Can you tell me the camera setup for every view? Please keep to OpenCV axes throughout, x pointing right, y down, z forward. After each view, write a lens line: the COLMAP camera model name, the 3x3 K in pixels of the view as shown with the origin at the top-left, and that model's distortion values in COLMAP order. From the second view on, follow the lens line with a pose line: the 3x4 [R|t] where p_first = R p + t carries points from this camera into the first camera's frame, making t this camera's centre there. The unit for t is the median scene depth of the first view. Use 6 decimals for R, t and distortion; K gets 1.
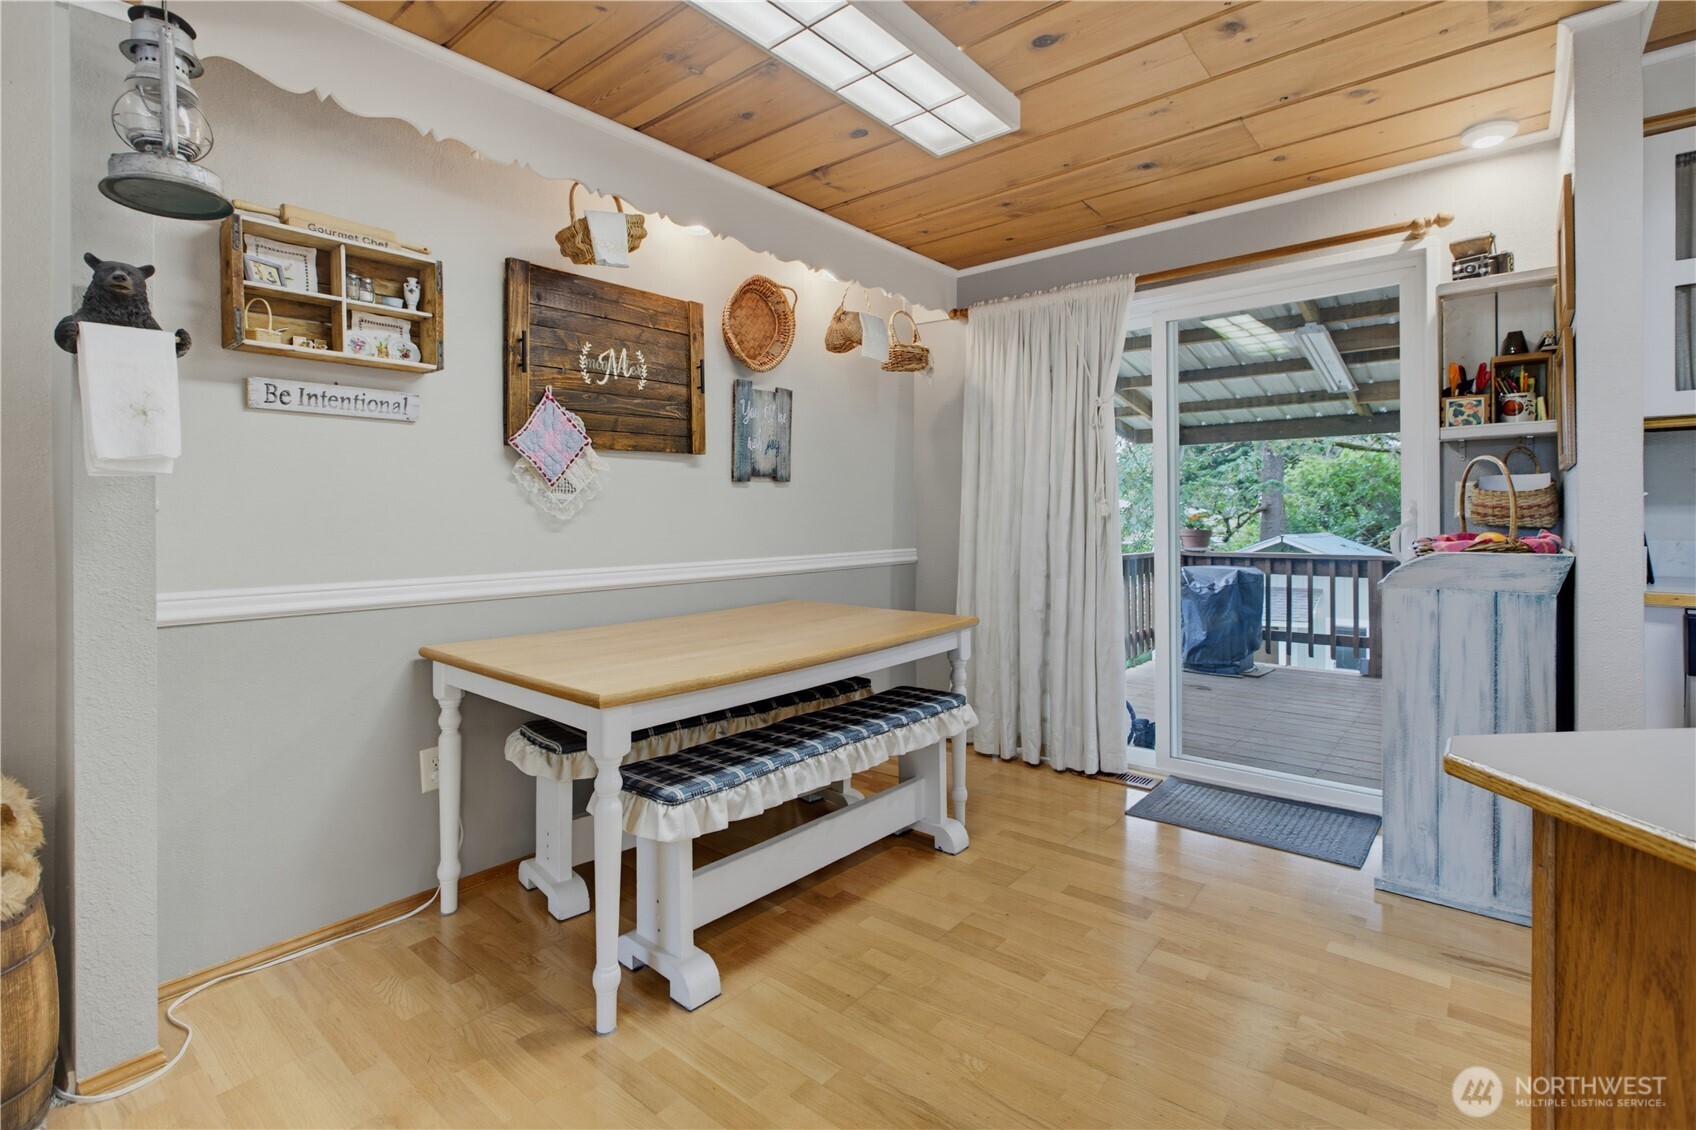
lens RADIAL K [[793.9, 0, 865.2], [0, 793.9, 517.7], [0, 0, 1]] dist [-0.009102, 0.004848]
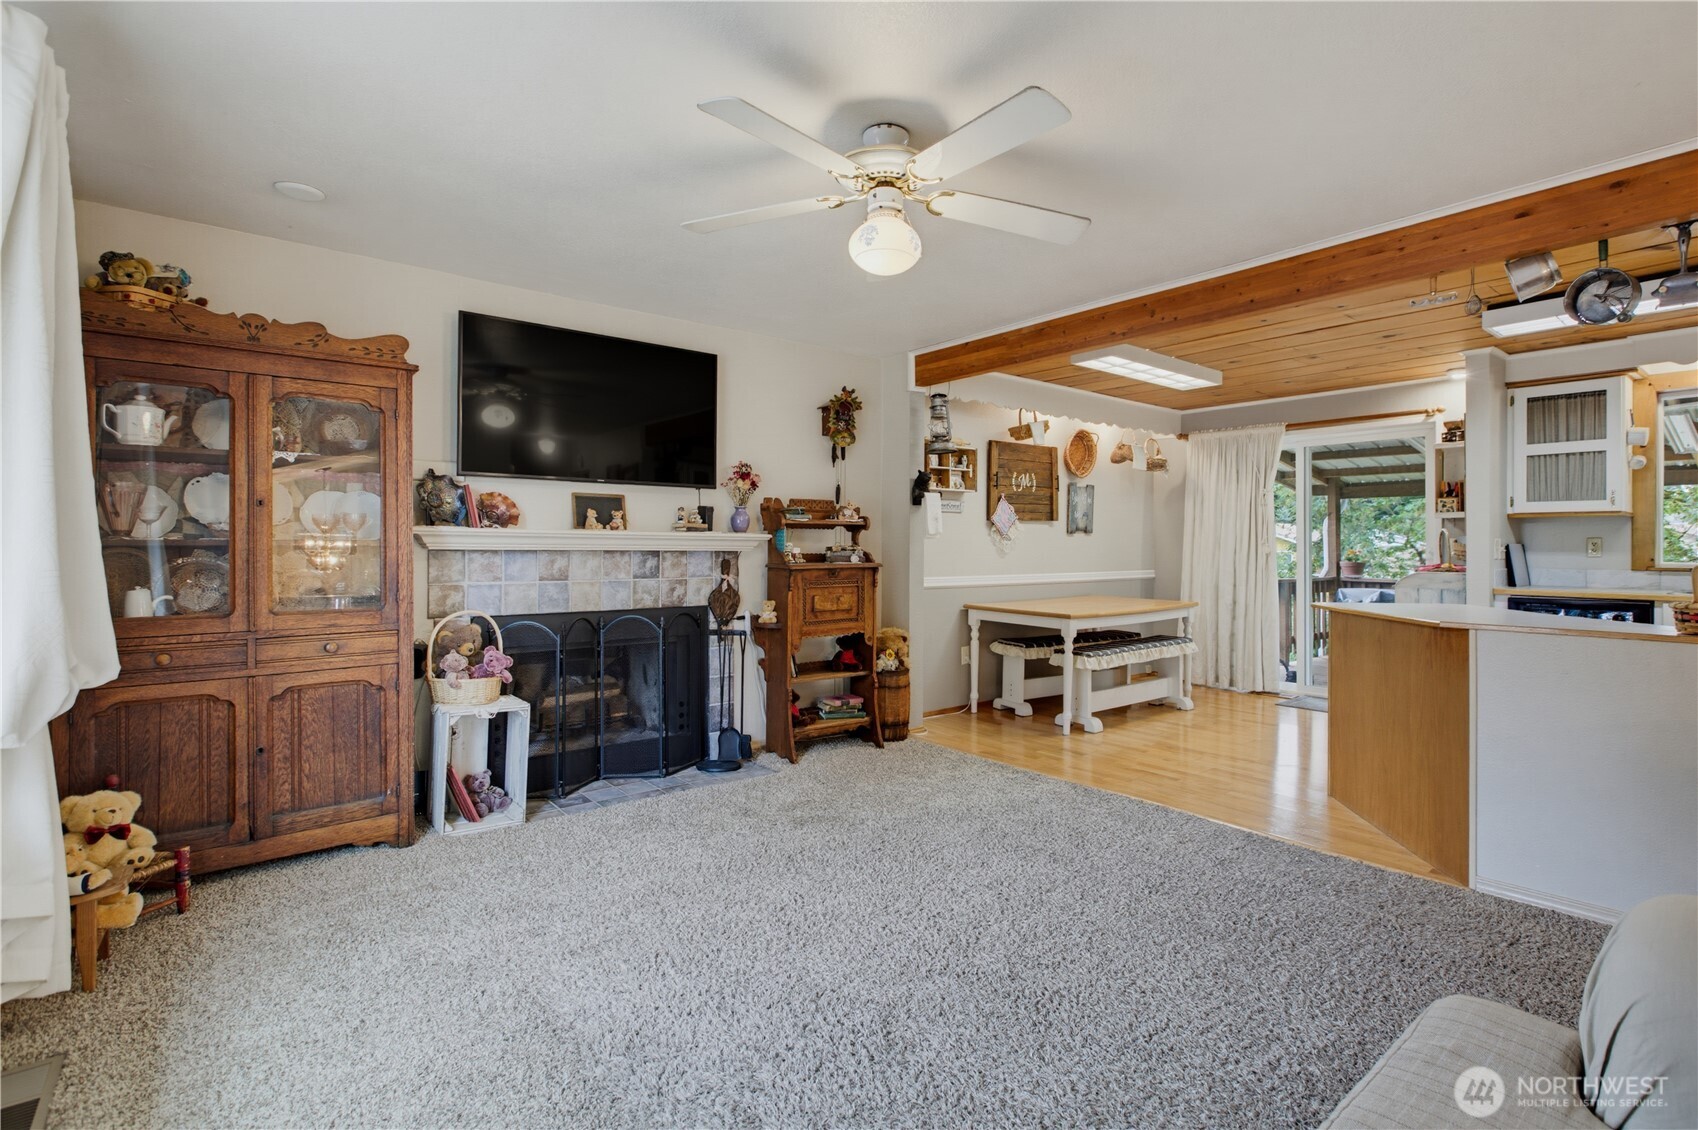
lens RADIAL K [[794.8, 0, 898.8], [0, 794.8, 543.0], [0, 0, 1]] dist [-0.009102, 0.004848]
pose [[0.984123, 0.008999, -0.177260, -0.270200], [-0.009706, 0.999948, -0.003120, -0.013884], [0.177222, 0.004791, 0.984159, -1.216283]]
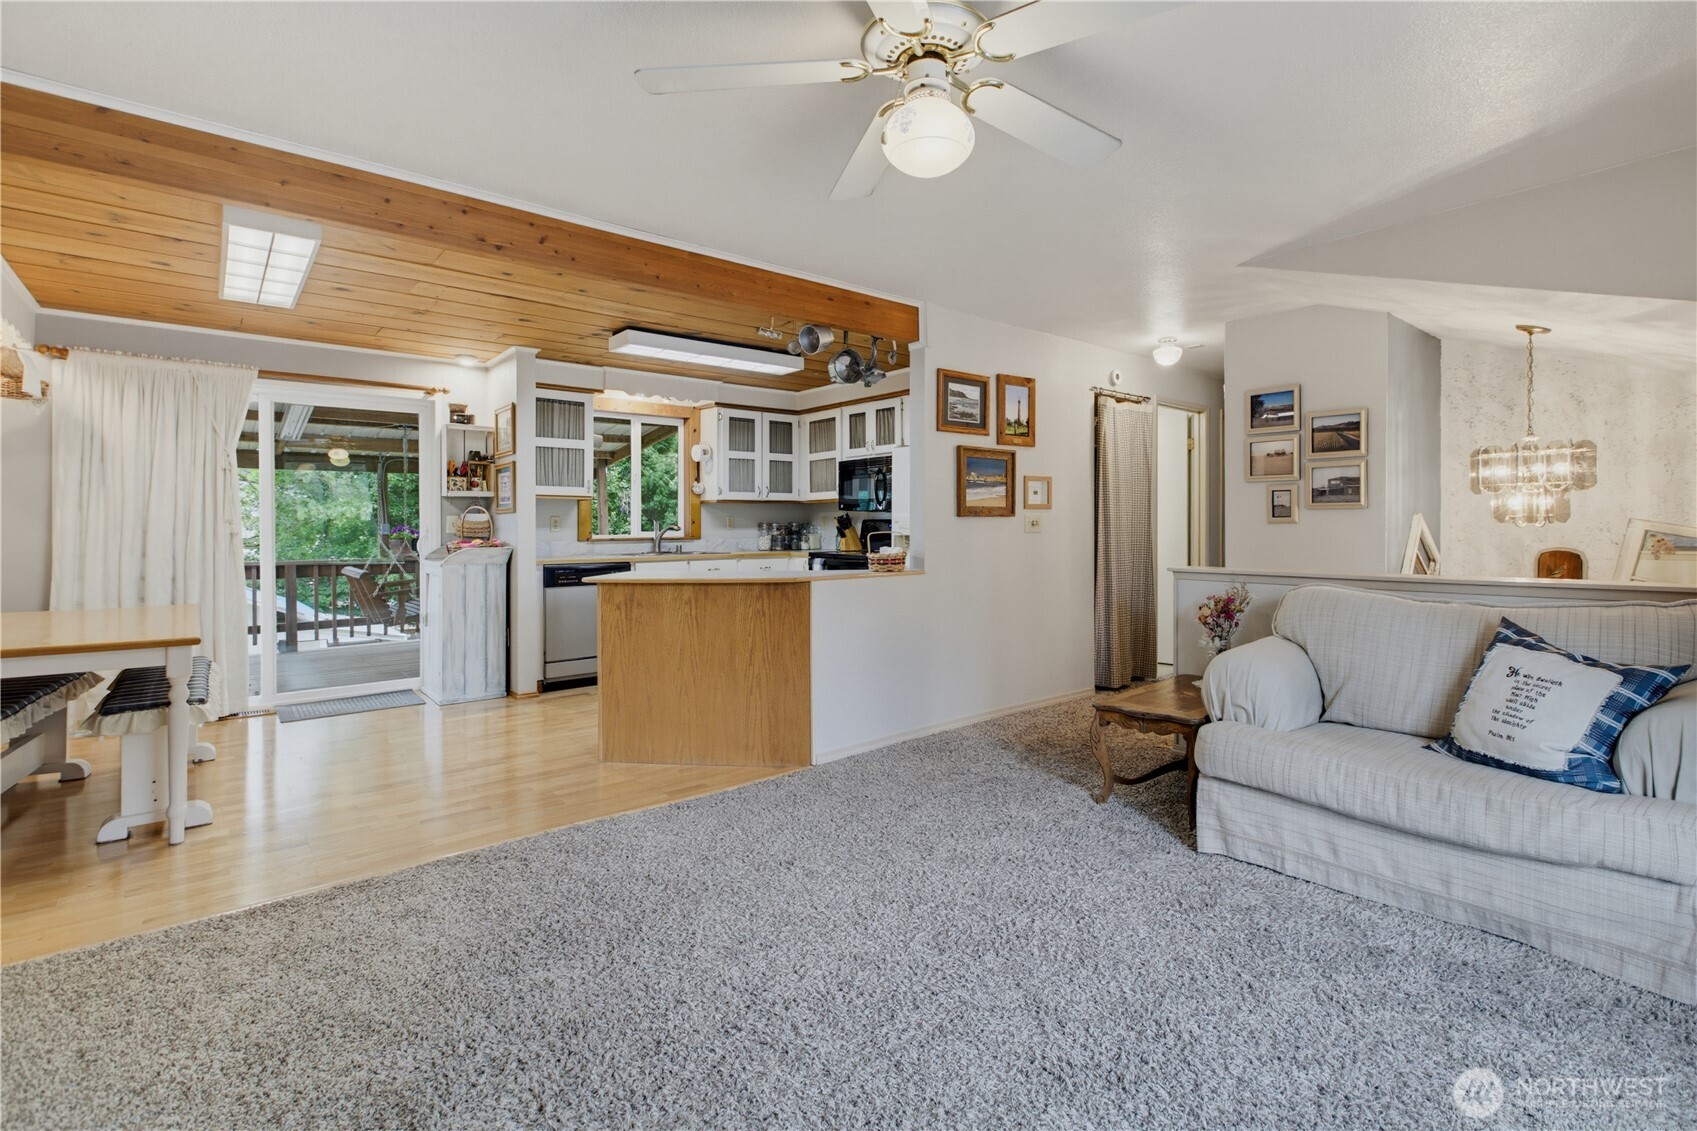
lens RADIAL K [[794.3, 0, 870.2], [0, 794.3, 528.5], [0, 0, 1]] dist [-0.009102, 0.004848]
pose [[0.182801, 0.001838, 0.983148, -1.090382], [0.001720, 0.999996, -0.002189, -0.005291], [-0.983148, 0.002091, 0.182797, -0.474067]]
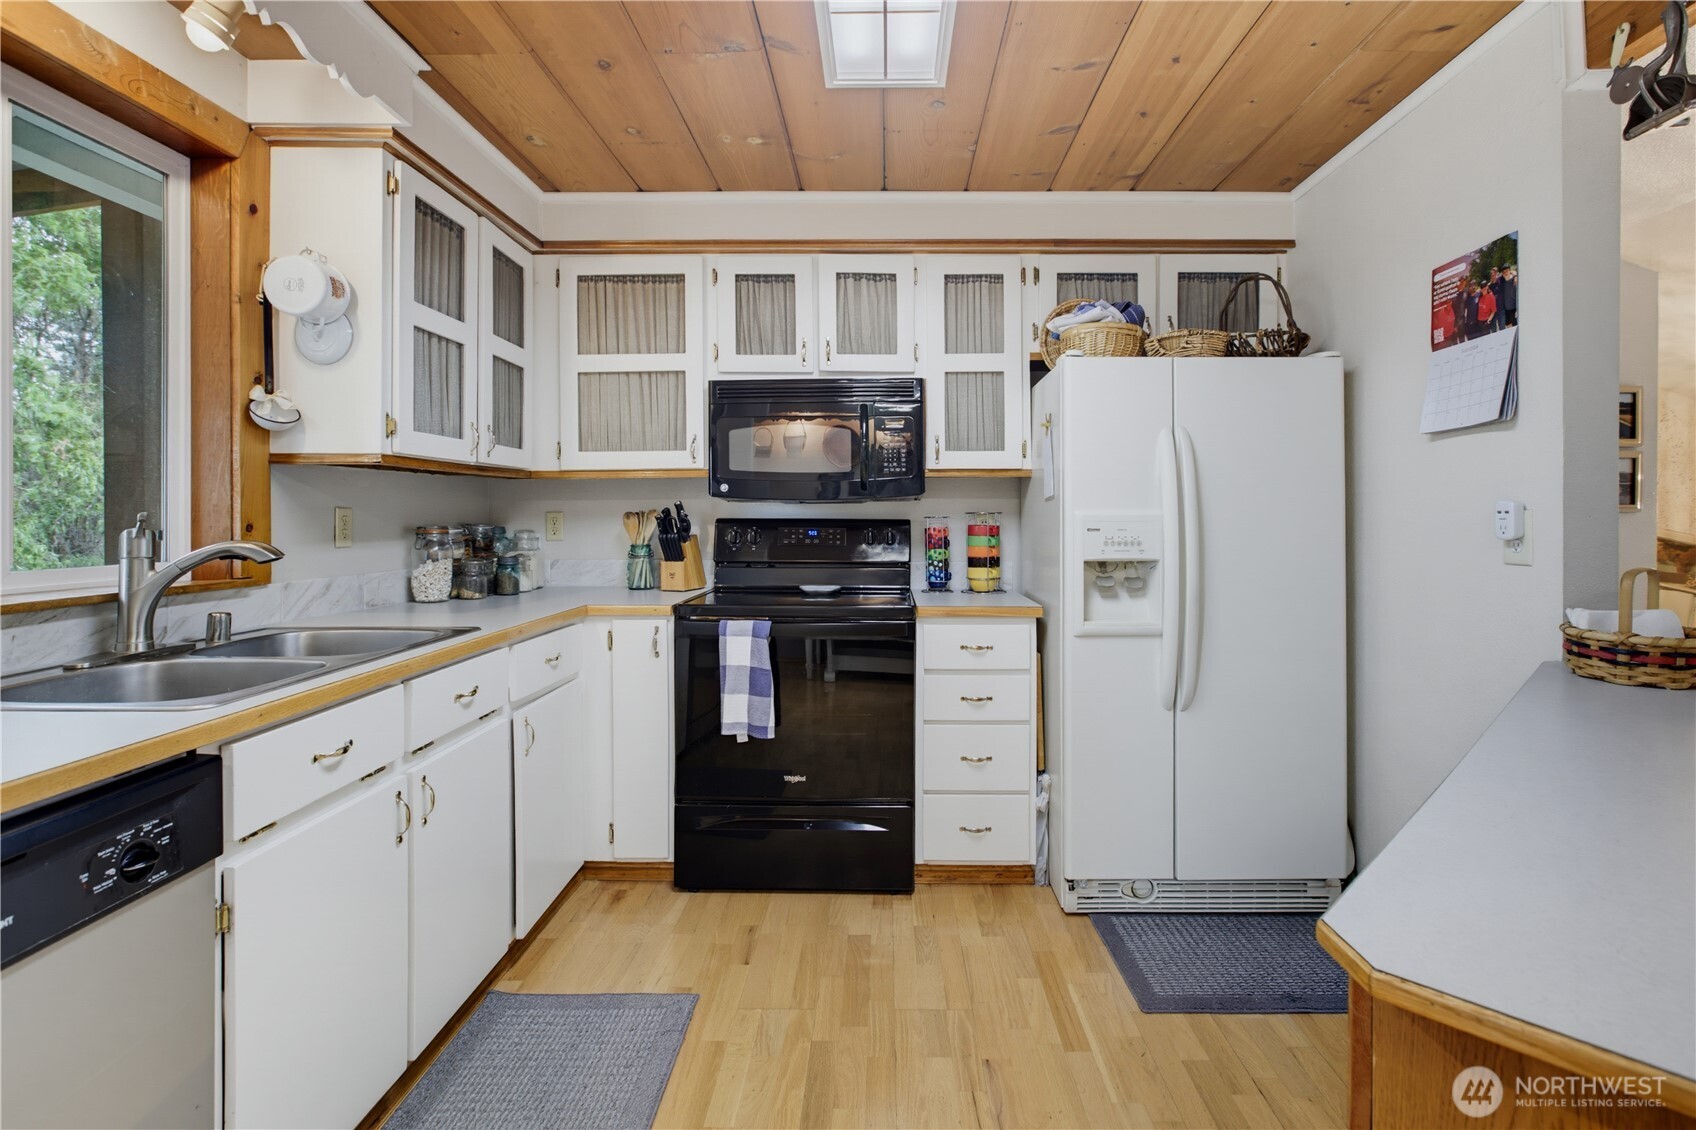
lens RADIAL K [[793.9, 0, 877.1], [0, 793.9, 517.1], [0, 0, 1]] dist [-0.009102, 0.004848]
pose [[-0.629599, 0.002761, 0.776916, 0.361750], [0.001990, 0.999996, -0.001942, -0.037898], [-0.776918, 0.000323, -0.629602, 0.543857]]
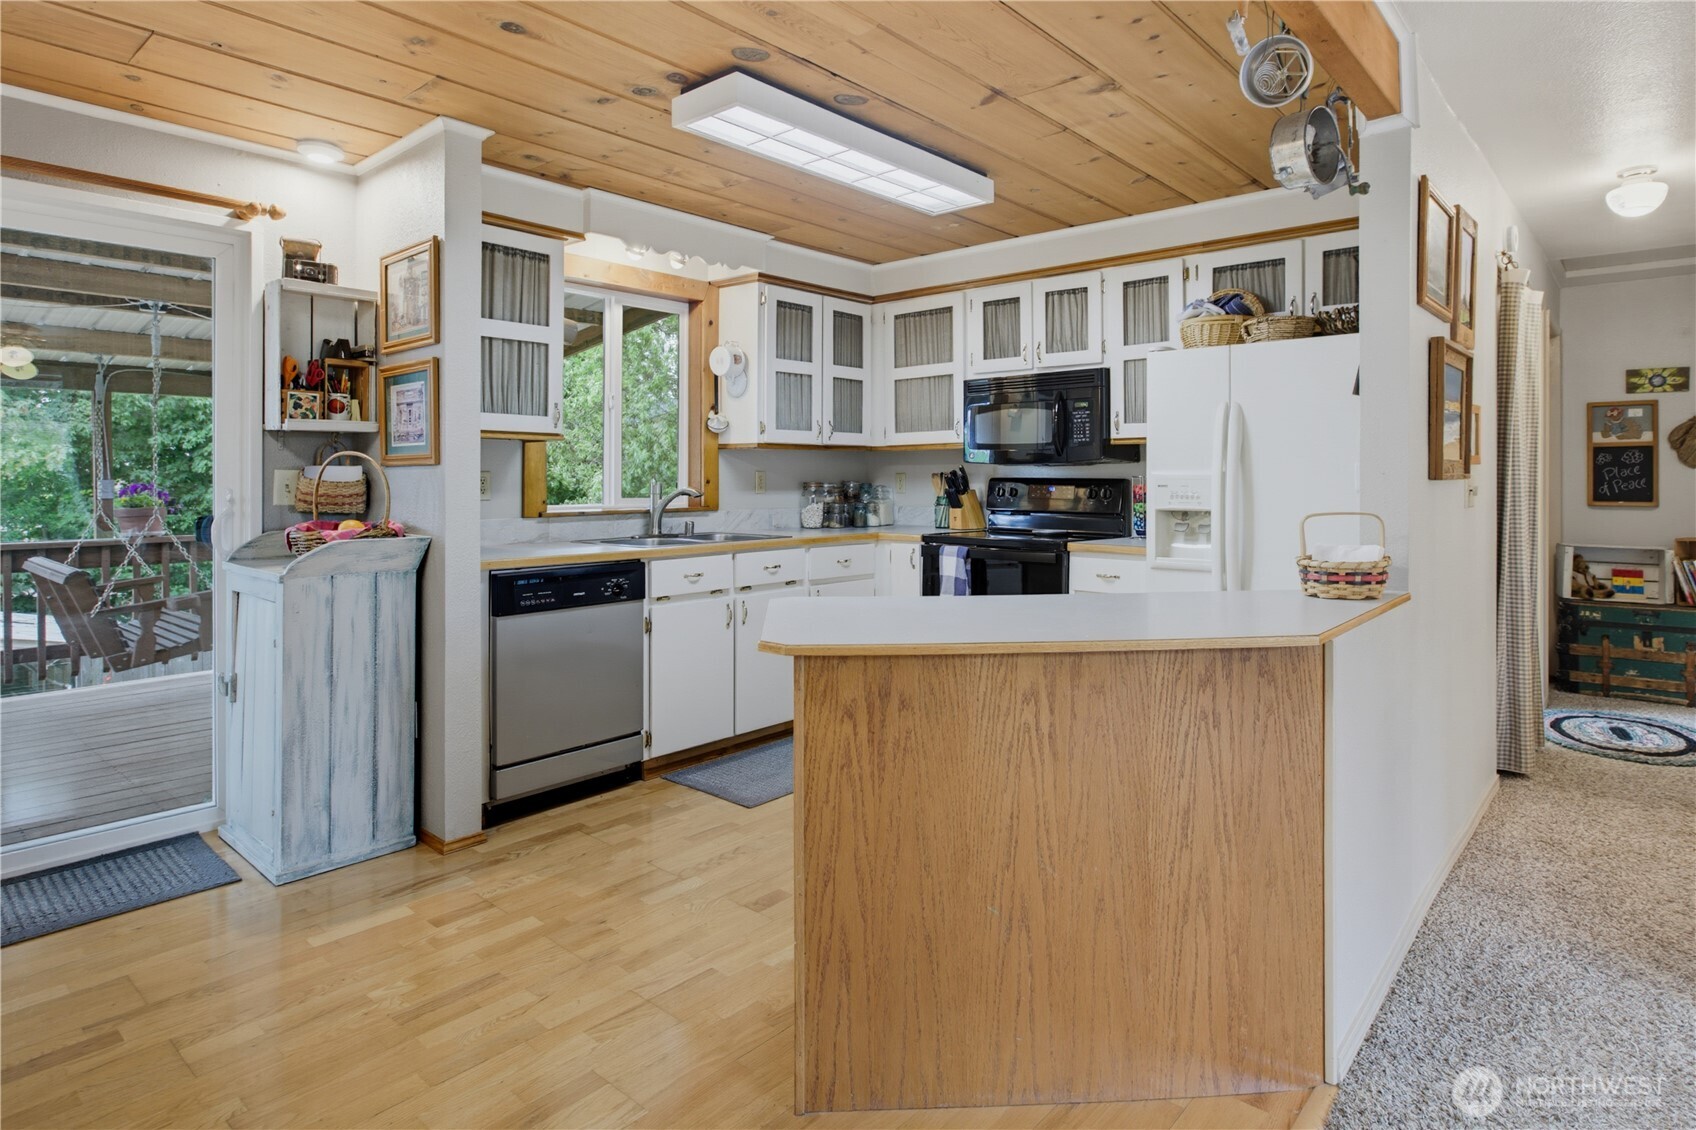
lens RADIAL K [[939.5, 0, 855.8], [0, 939.5, 479.0], [0, 0, 1]] dist [-0.010657, 0.001474]
pose [[0.034110, 0.003776, 0.999411, -0.428949], [-0.000977, 0.999993, -0.003745, -0.029737], [-0.999418, -0.000848, 0.034114, 0.205974]]
